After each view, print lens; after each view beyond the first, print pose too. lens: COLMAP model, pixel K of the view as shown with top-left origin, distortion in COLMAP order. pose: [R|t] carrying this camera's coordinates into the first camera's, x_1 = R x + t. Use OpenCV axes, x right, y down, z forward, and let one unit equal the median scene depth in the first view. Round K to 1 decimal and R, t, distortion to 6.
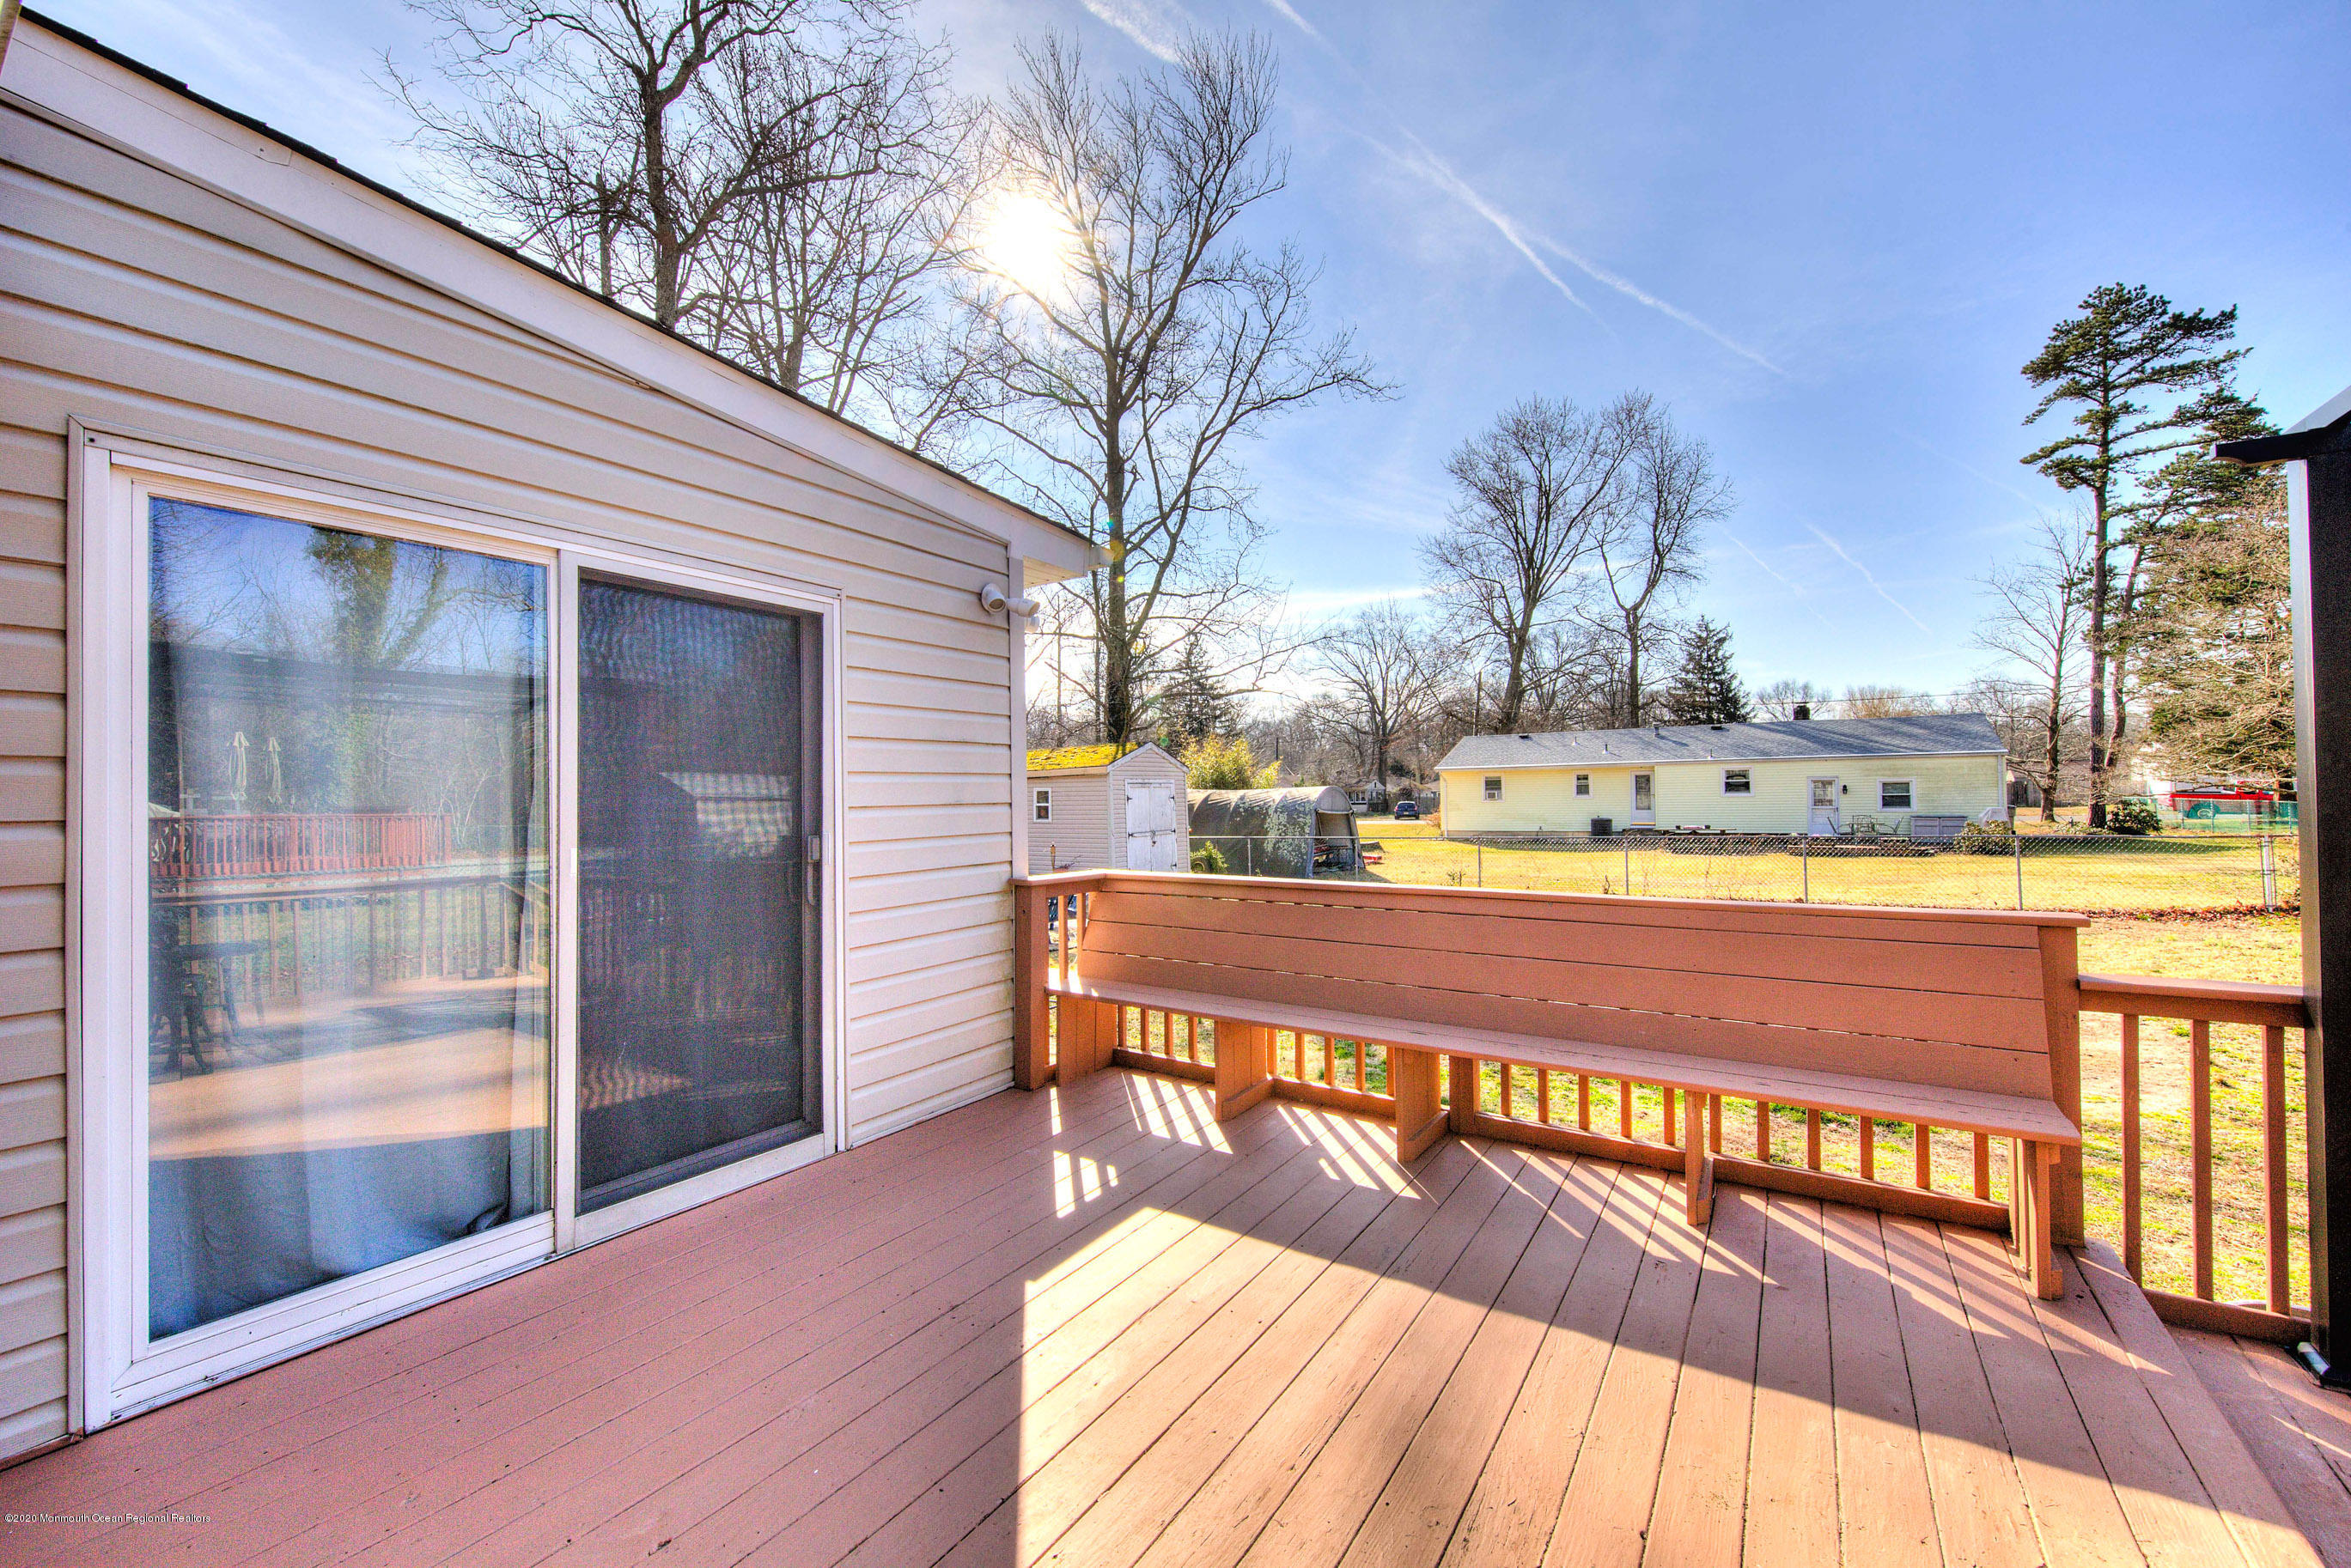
lens RADIAL K [[934.6, 0, 1153.4], [0, 934.6, 791.9], [0, 0, 1]] dist [0.002419, -0.001346]
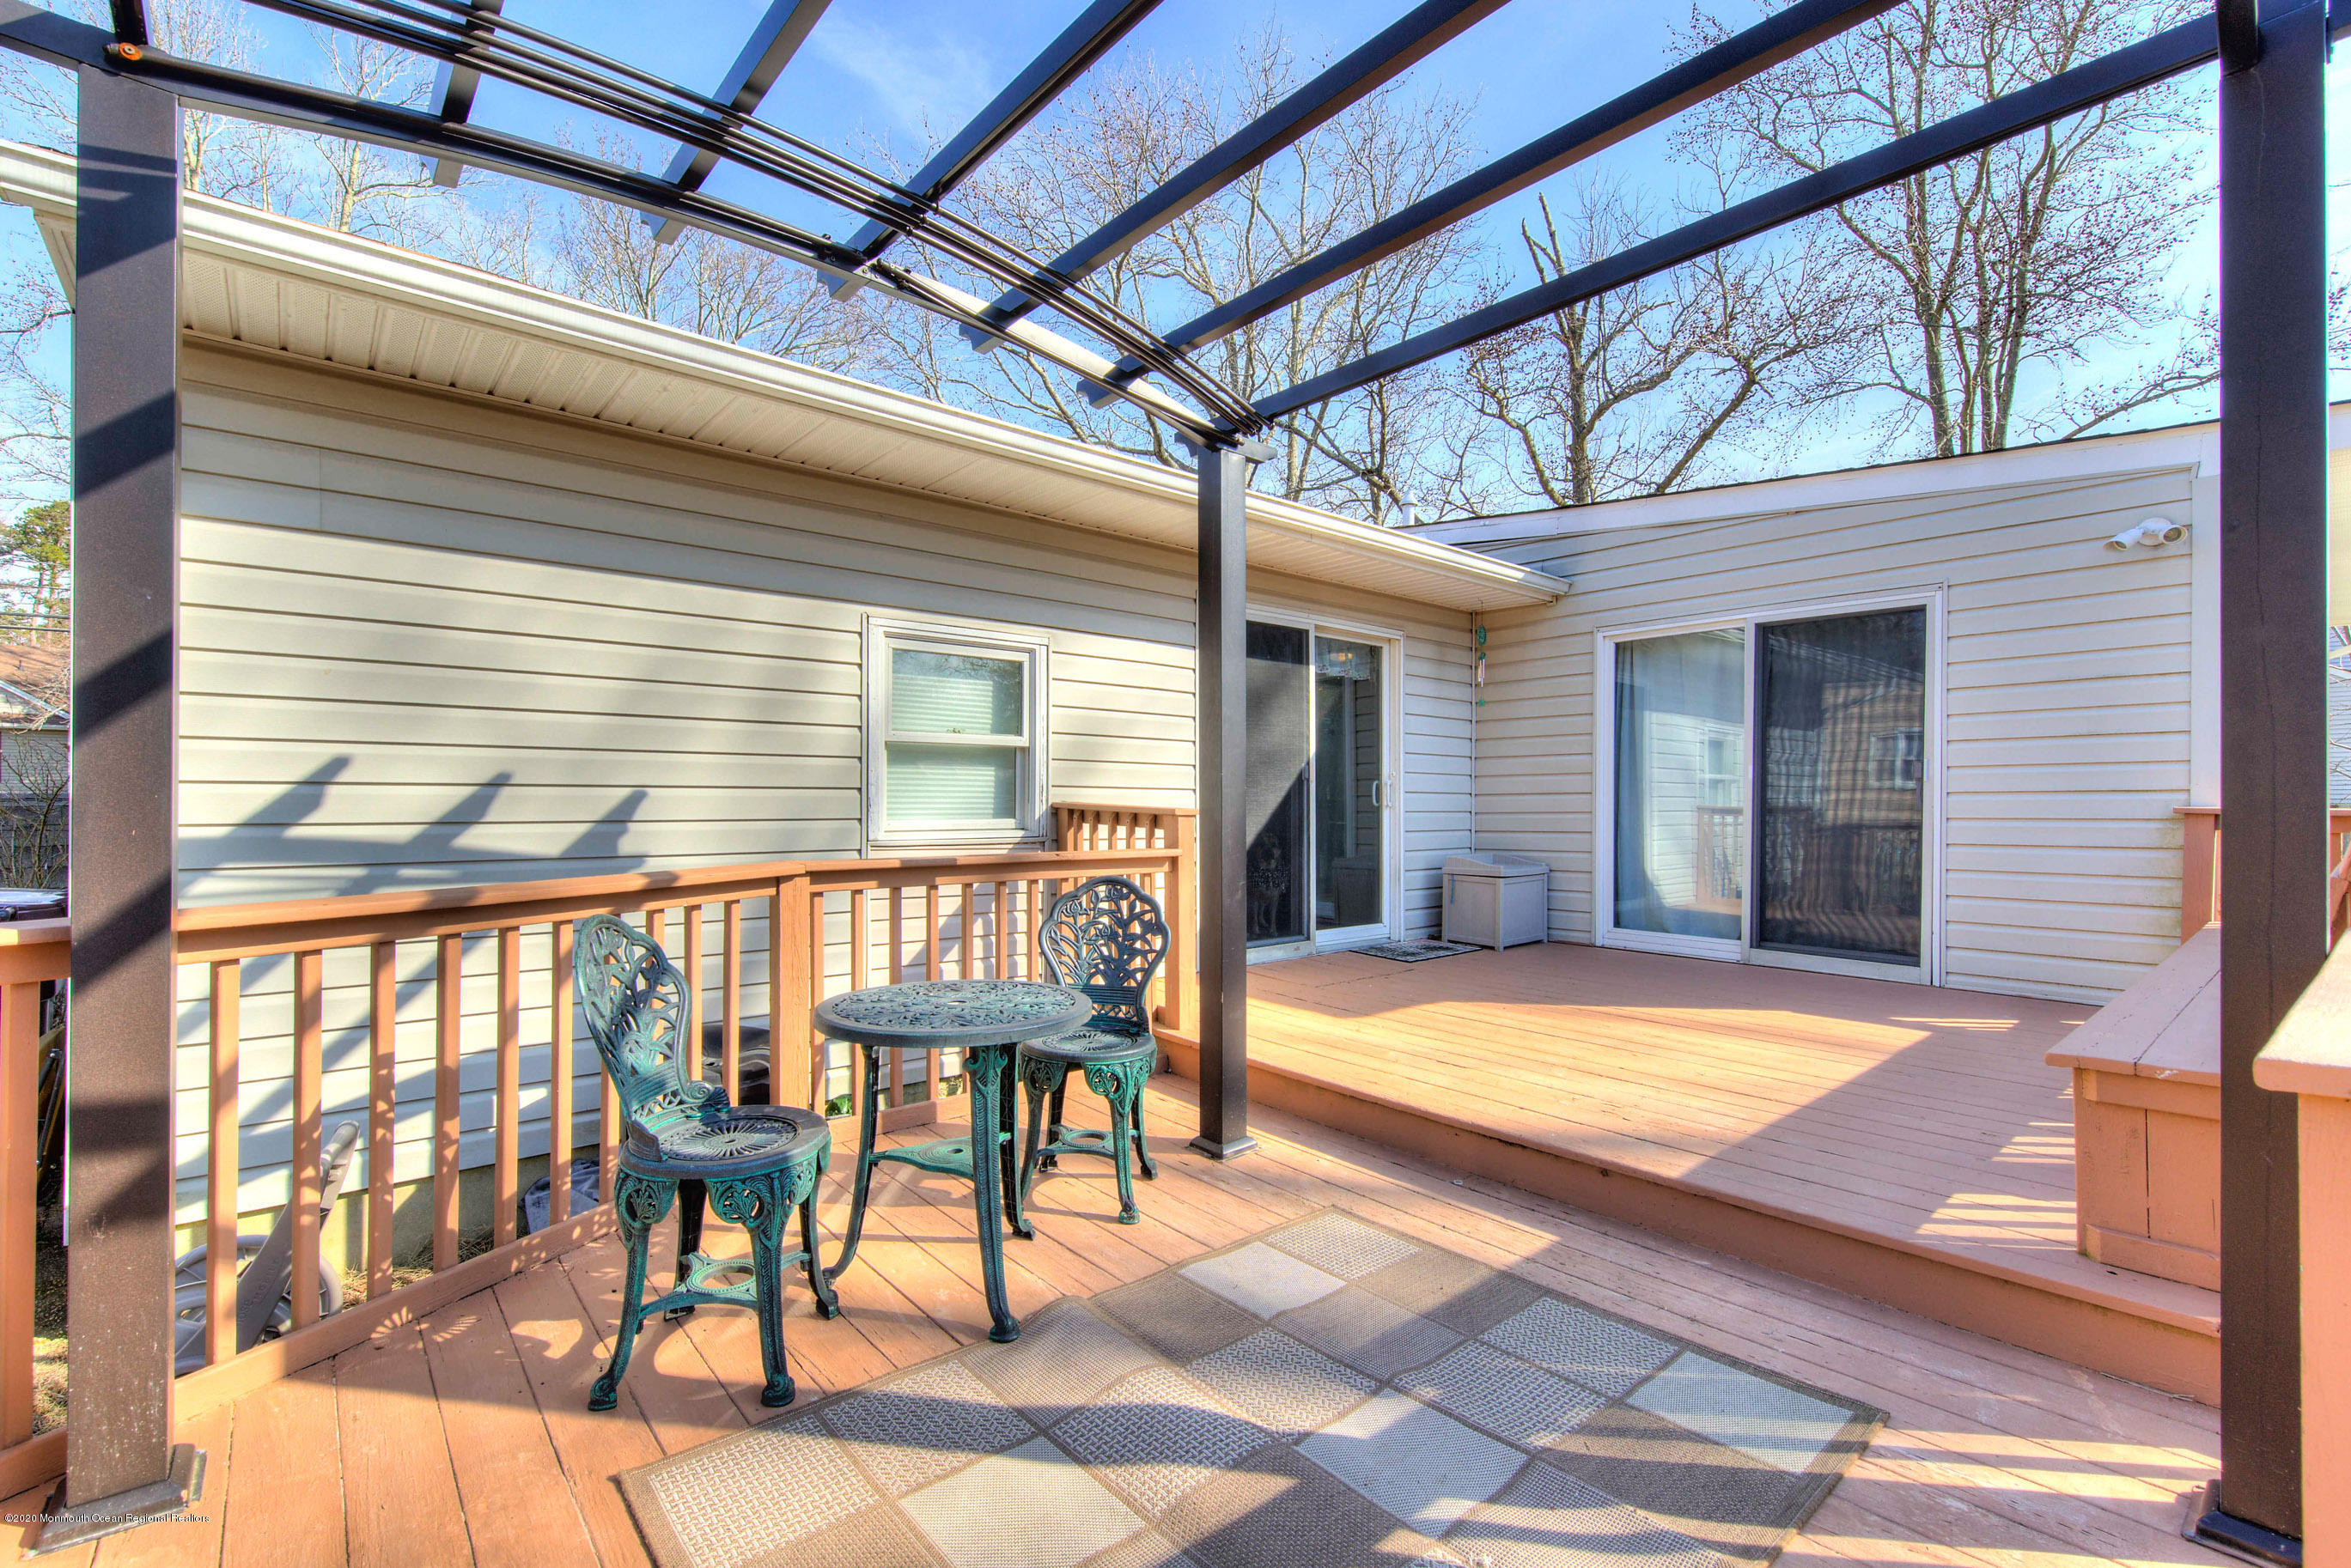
lens RADIAL K [[1062.3, 0, 1197.8], [0, 1062.3, 797.0], [0, 0, 1]] dist [0.011643, -0.001933]
pose [[-0.248763, 0.009310, -0.968520, 0.174228], [0.007590, 0.999942, 0.007662, 0.009324], [0.968535, -0.005445, -0.248820, 0.038446]]
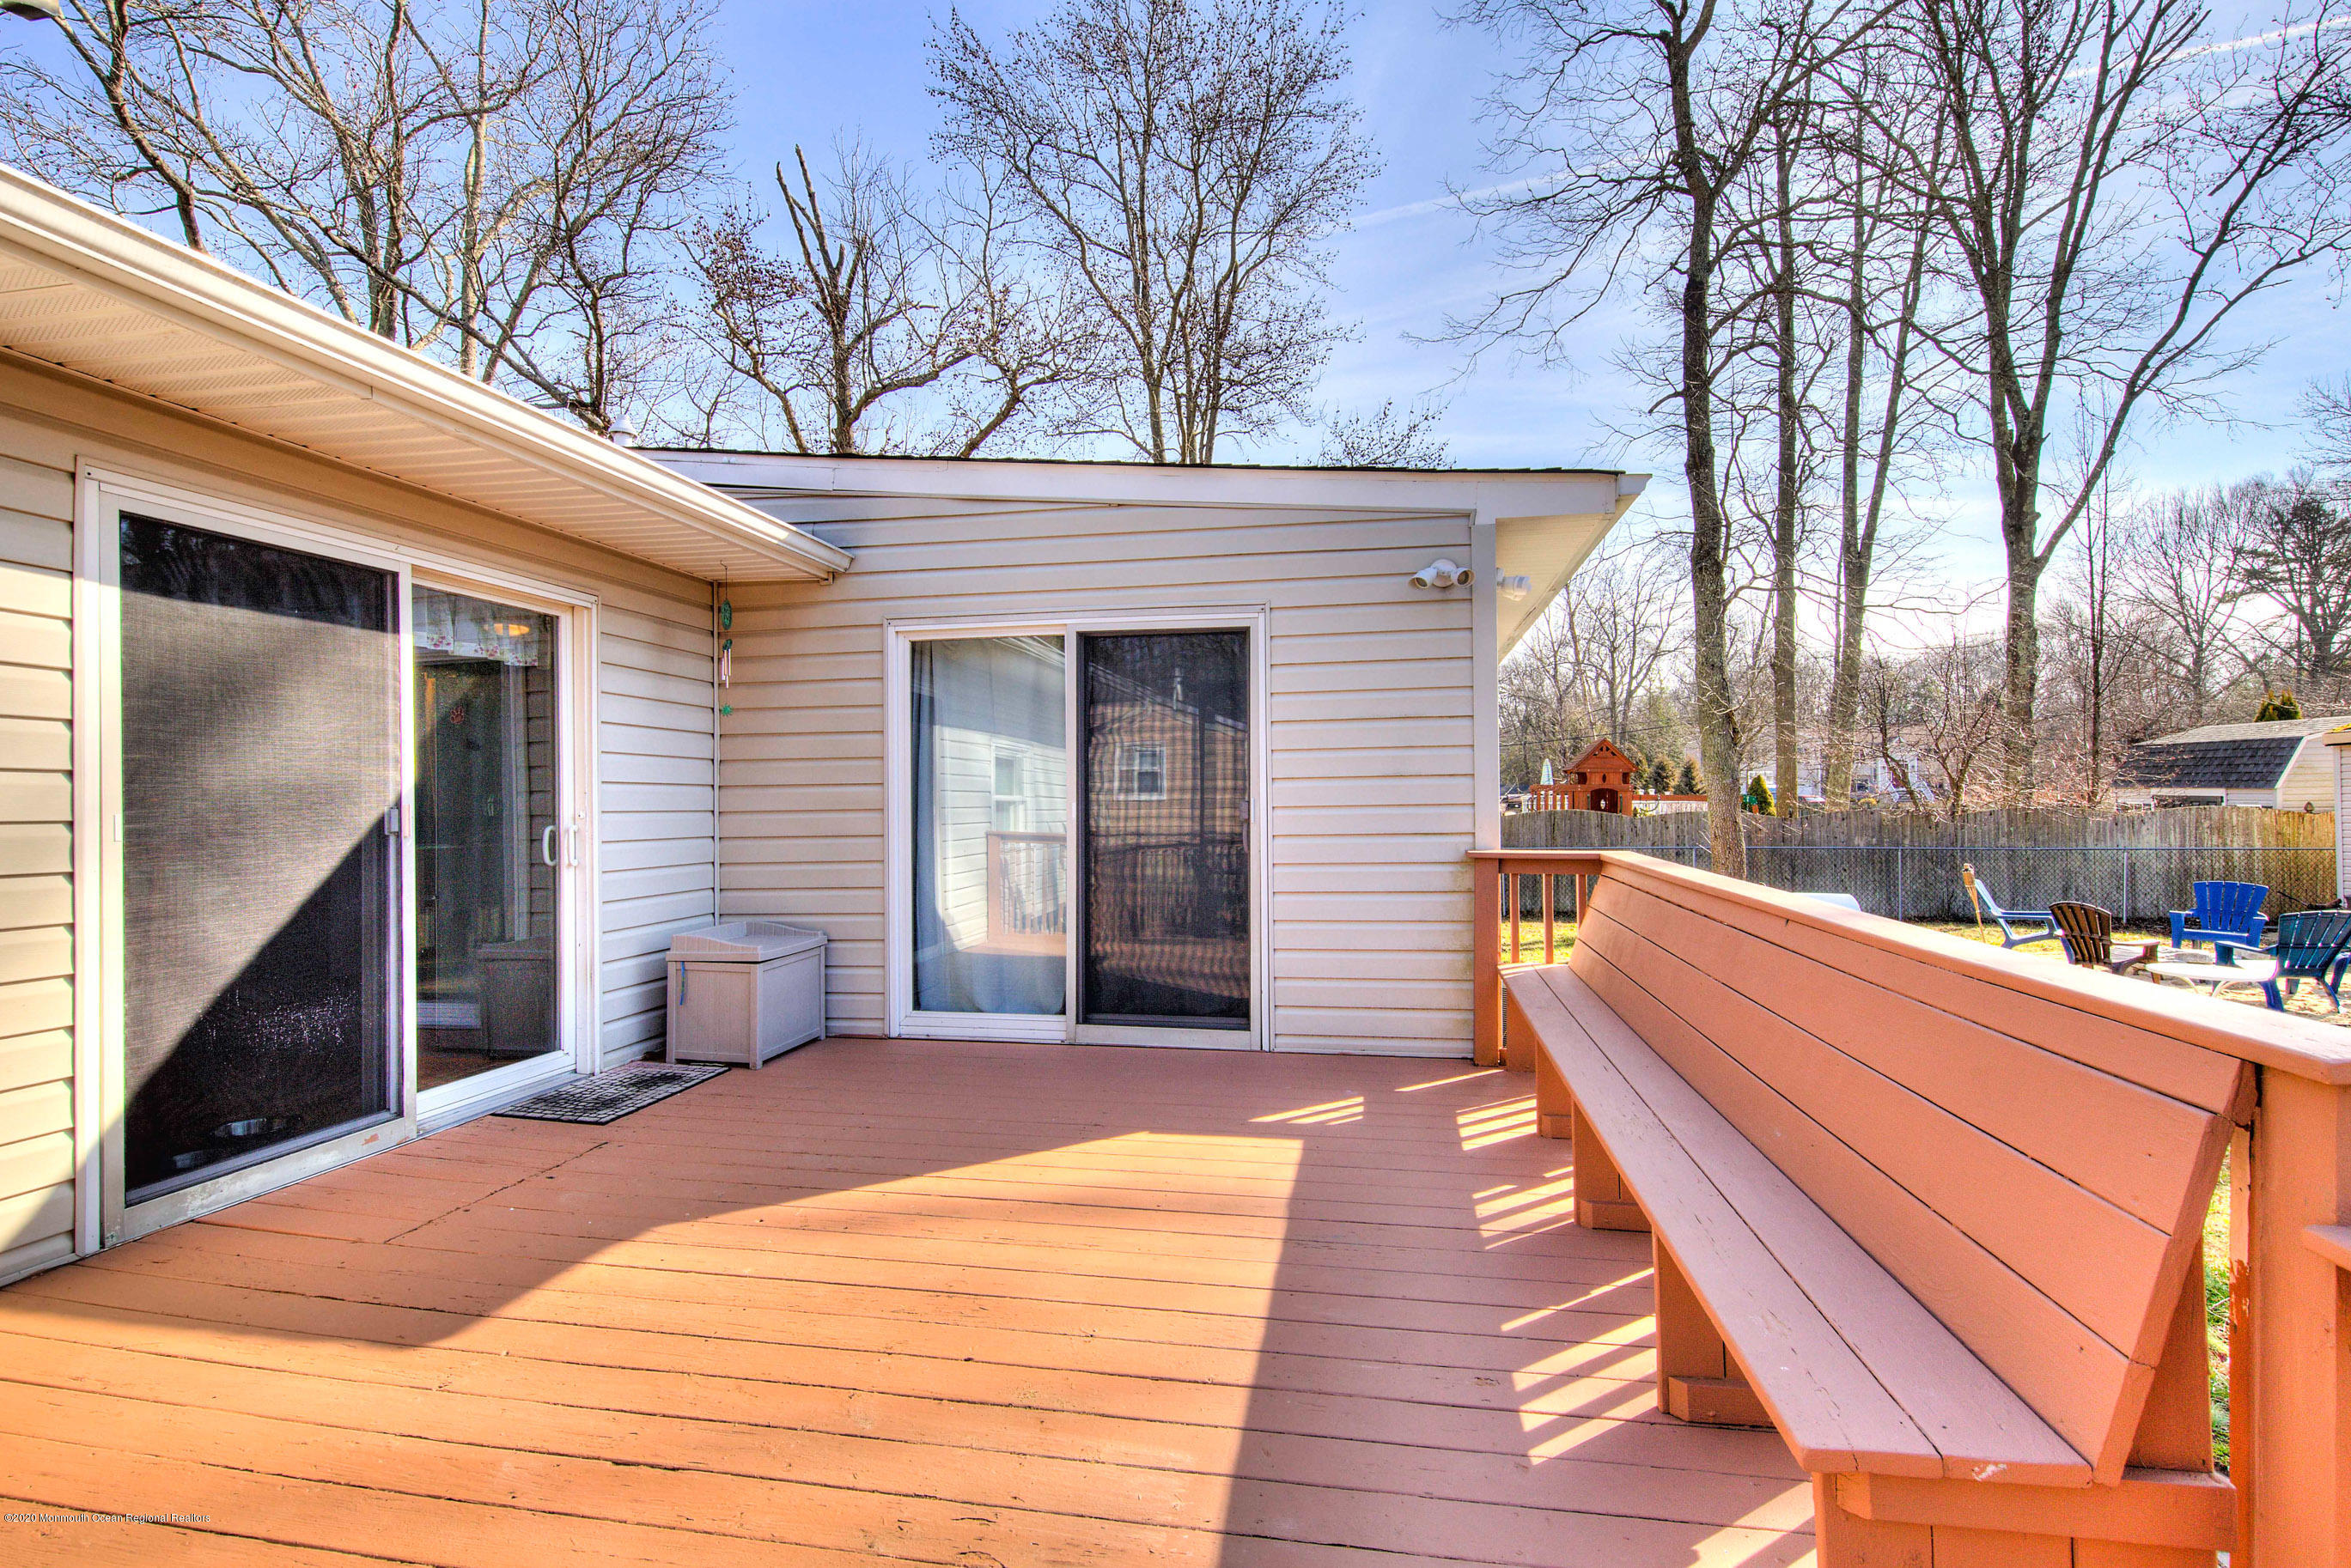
lens RADIAL K [[1062.3, 0, 1233.1], [0, 1062.3, 793.6], [0, 0, 1]] dist [0.011643, -0.001933]
pose [[0.428032, 0.004454, -0.903752, 0.111051], [0.011037, 0.999888, 0.010156, 0.002571], [0.903696, -0.014322, 0.427935, 0.041004]]
